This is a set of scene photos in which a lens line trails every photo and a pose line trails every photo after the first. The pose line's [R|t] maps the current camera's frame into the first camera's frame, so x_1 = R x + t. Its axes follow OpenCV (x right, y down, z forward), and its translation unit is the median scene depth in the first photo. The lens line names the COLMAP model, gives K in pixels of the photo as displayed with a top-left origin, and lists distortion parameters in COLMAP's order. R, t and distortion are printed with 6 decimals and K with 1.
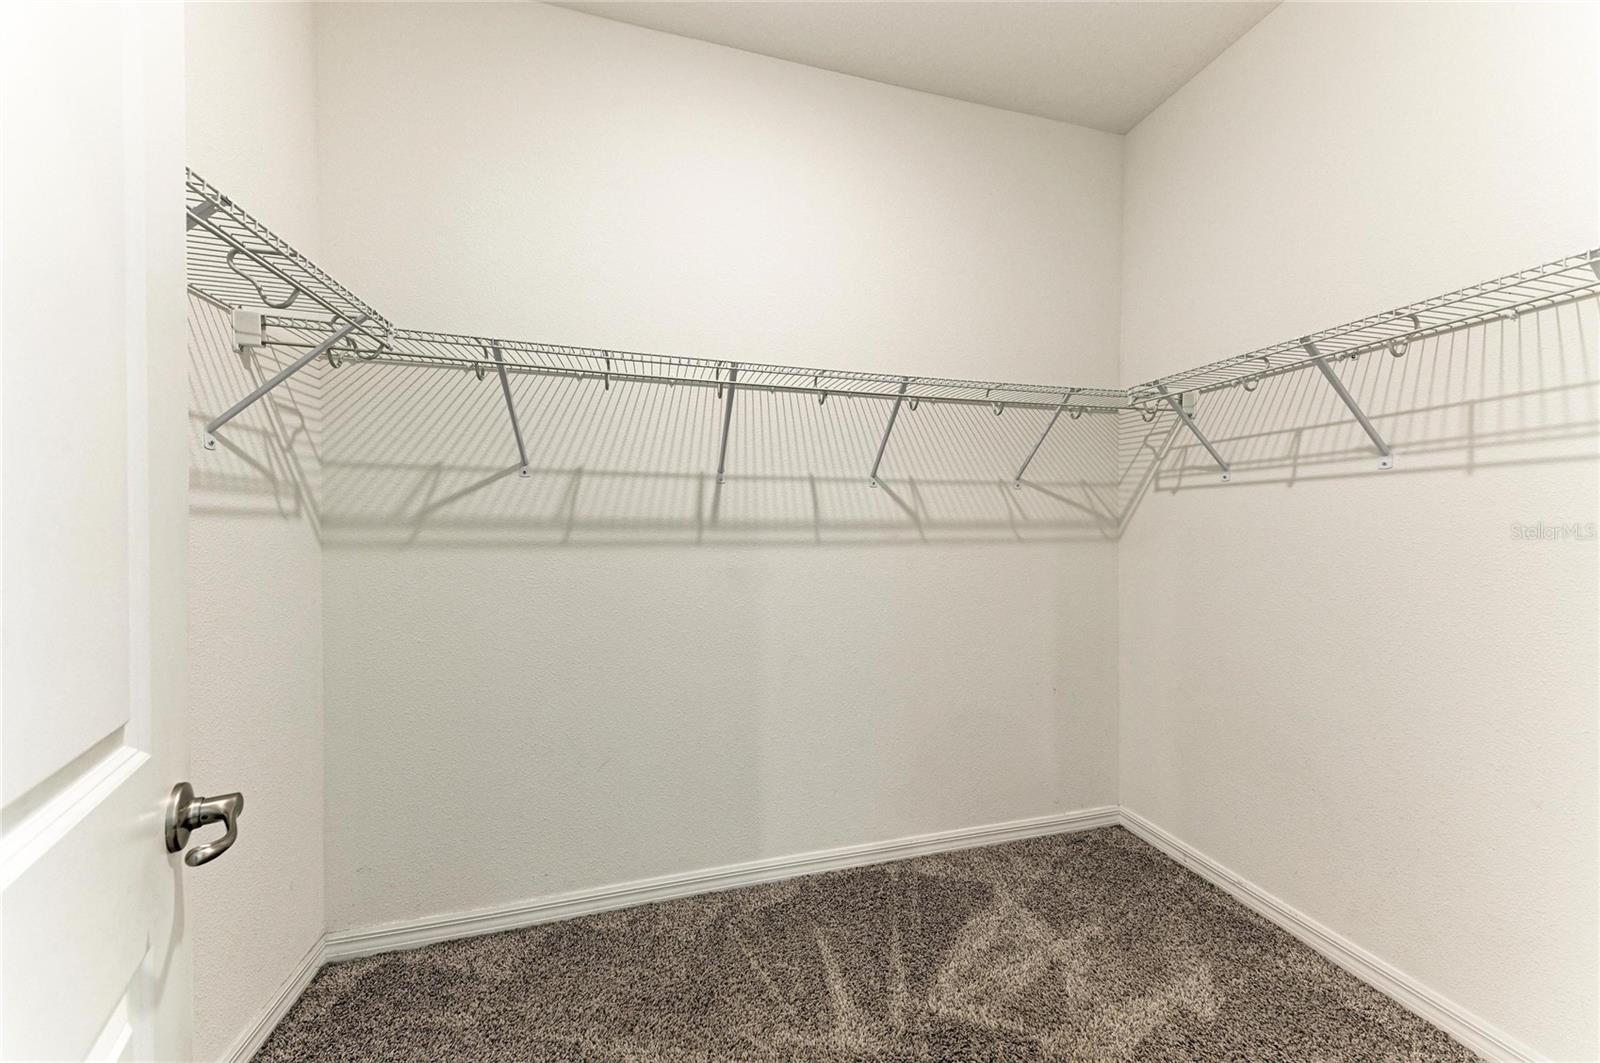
lens RADIAL K [[541.4, 0, 797.1], [0, 541.4, 536.1], [0, 0, 1]] dist [0.016843, -0.003018]
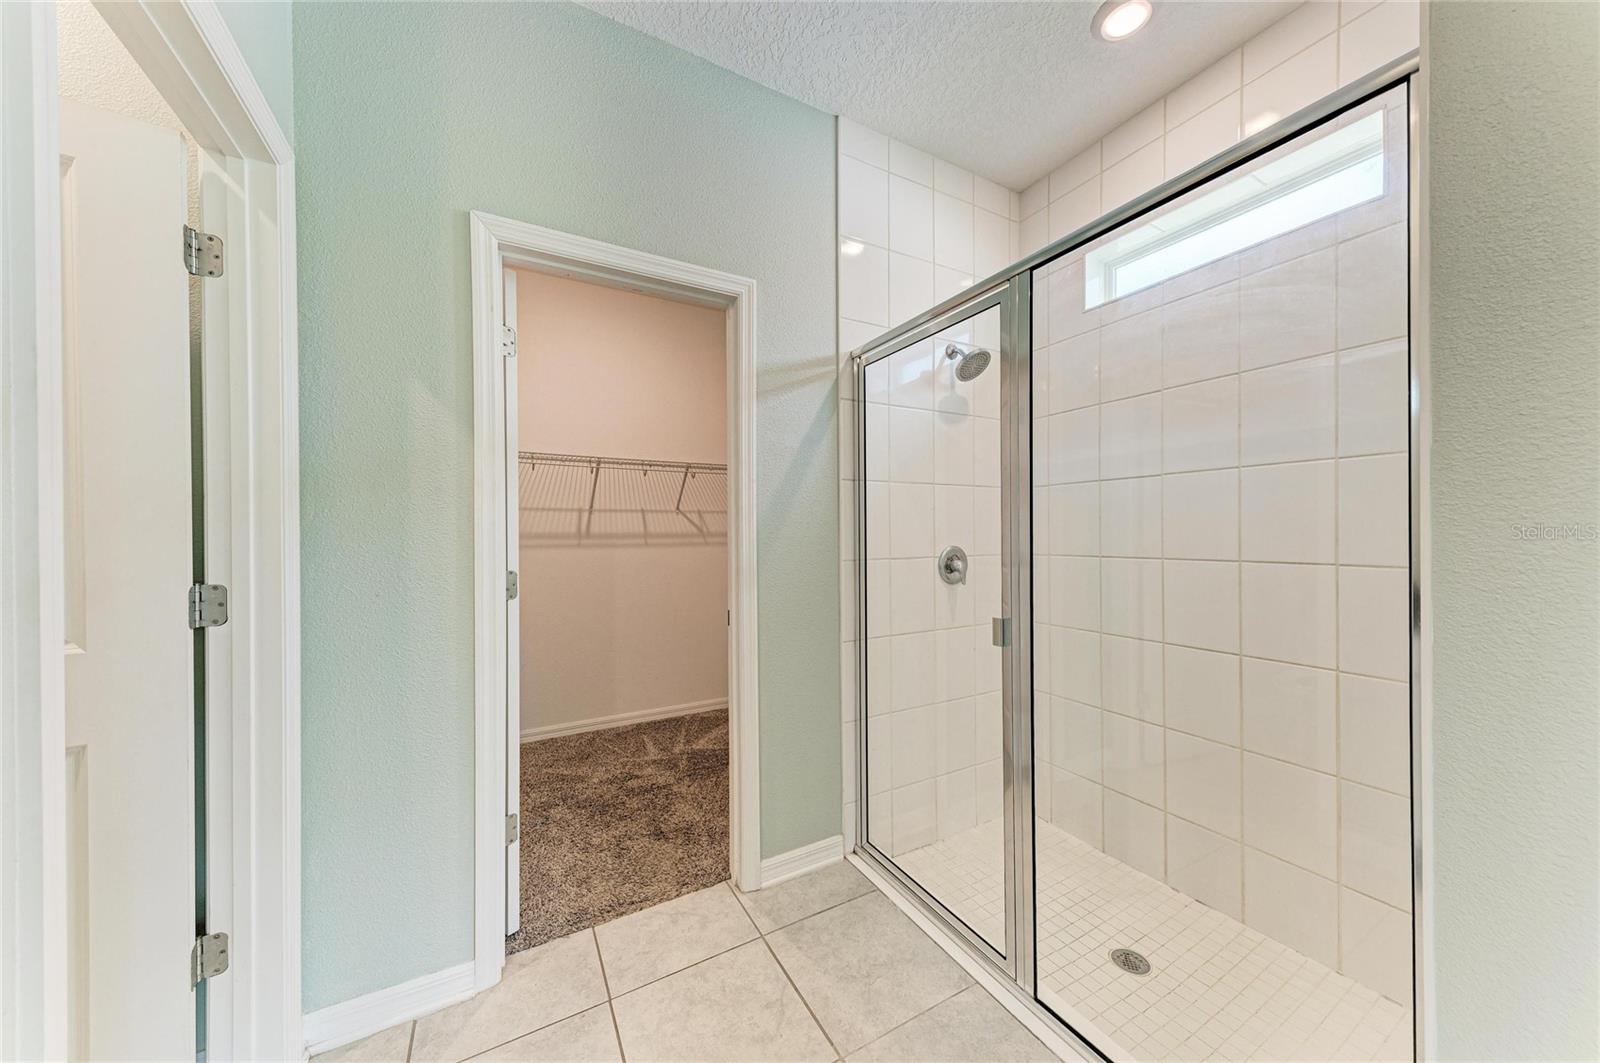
lens RADIAL K [[541.4, 0, 799.8], [0, 541.4, 533.5], [0, 0, 1]] dist [0.016843, -0.003018]
pose [[0.968758, -0.005960, 0.247937, 0.092321], [0.009582, 0.999864, -0.013405, 0.003113], [-0.247823, 0.015362, 0.968683, -0.994306]]
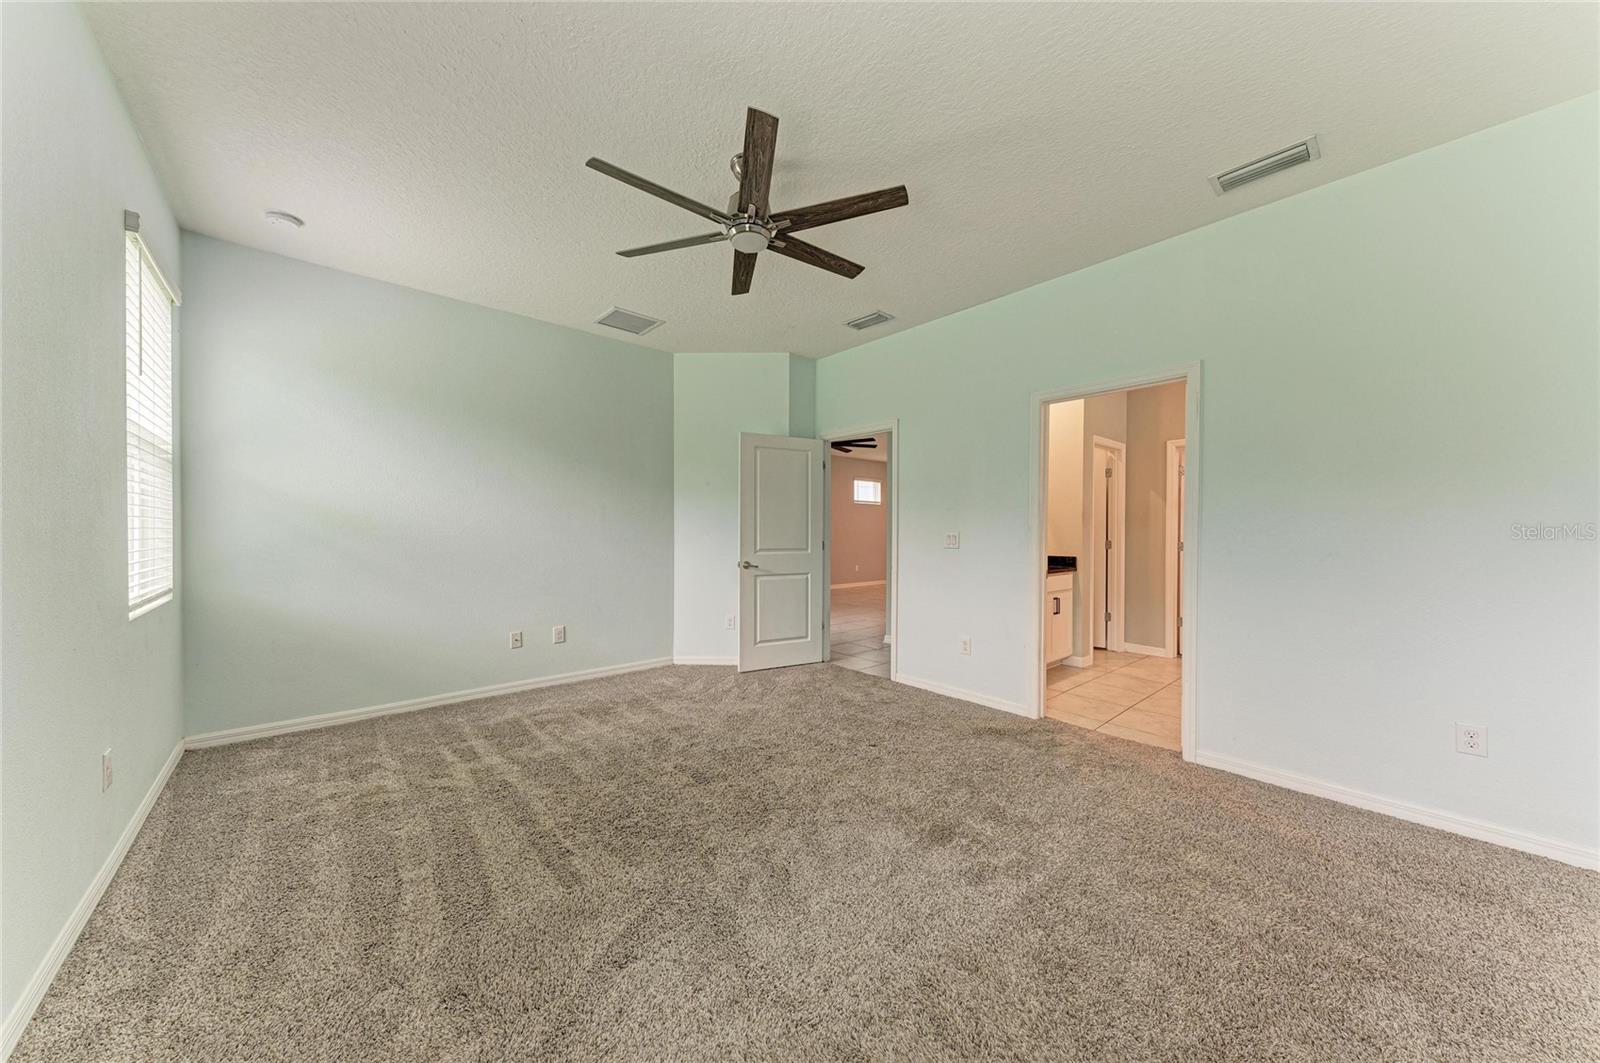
lens RADIAL K [[541.4, 0, 787.7], [0, 541.4, 538.0], [0, 0, 1]] dist [0.016843, -0.003018]
pose [[0.442007, 0.008938, -0.896967, 1.582679], [-0.013975, 0.999898, 0.003077, 0.050070], [0.896903, 0.011175, 0.442086, -3.250697]]
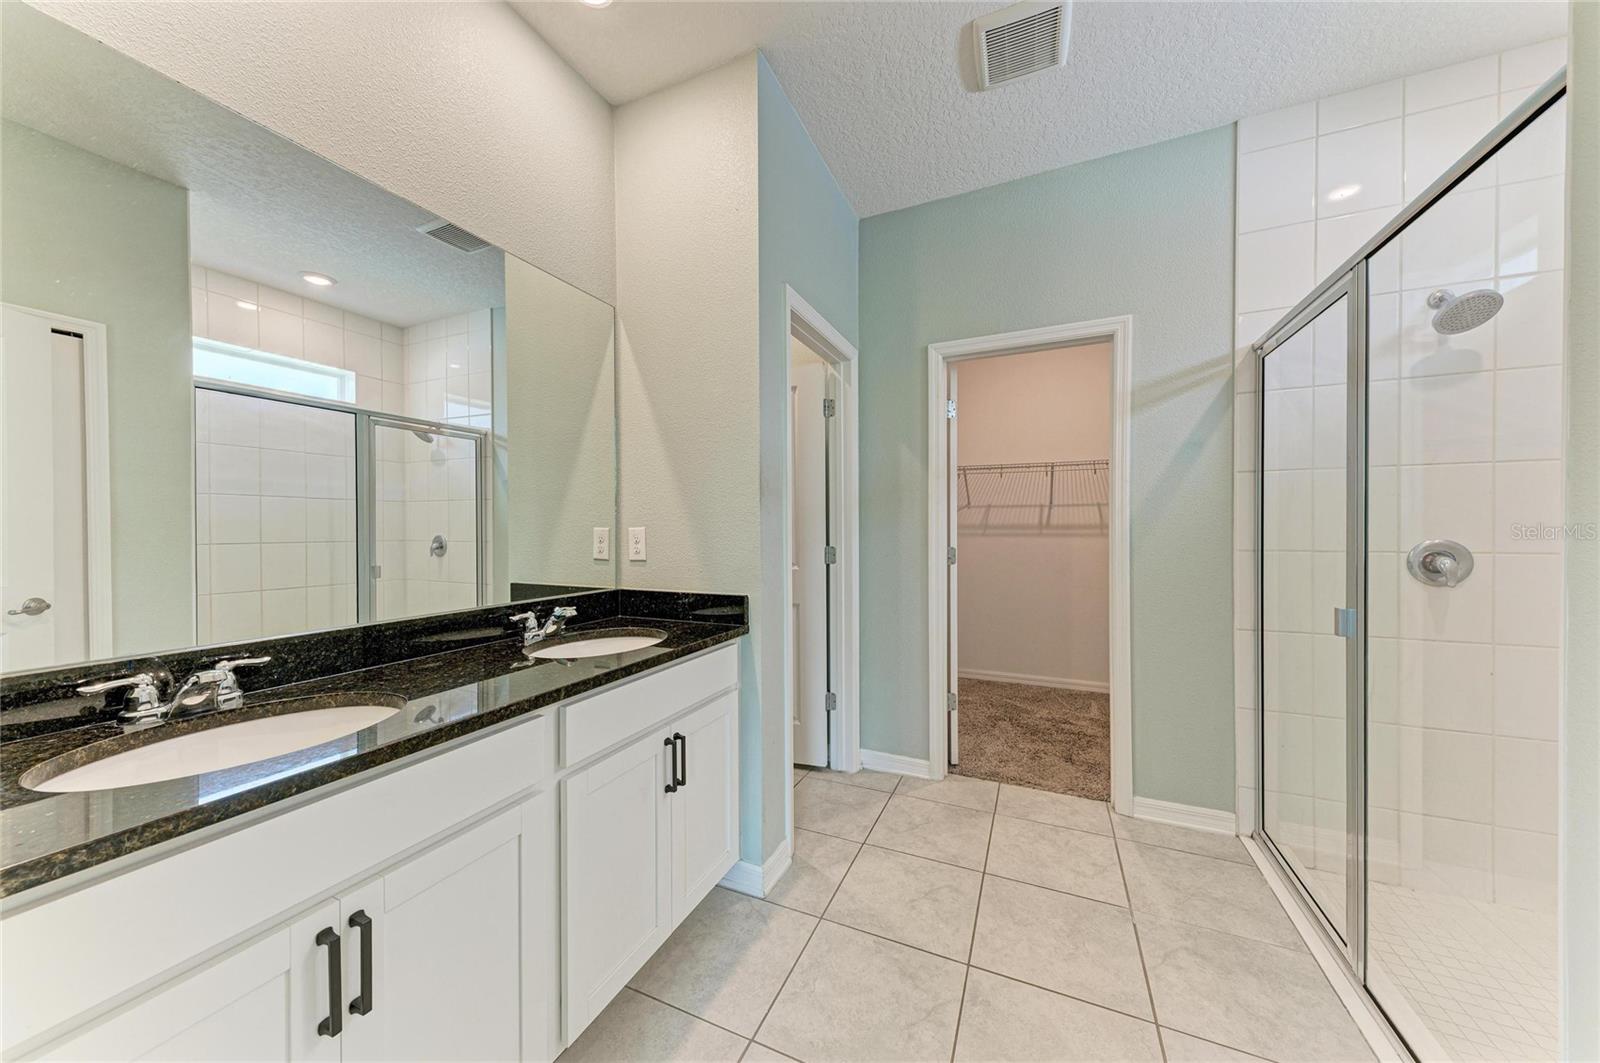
lens RADIAL K [[541.4, 0, 798.9], [0, 541.4, 530.6], [0, 0, 1]] dist [0.016843, -0.003018]
pose [[0.777998, -0.000261, -0.628267, 0.468487], [-0.004254, 0.999975, -0.005683, 0.012753], [0.628252, 0.007094, 0.777977, -1.436286]]
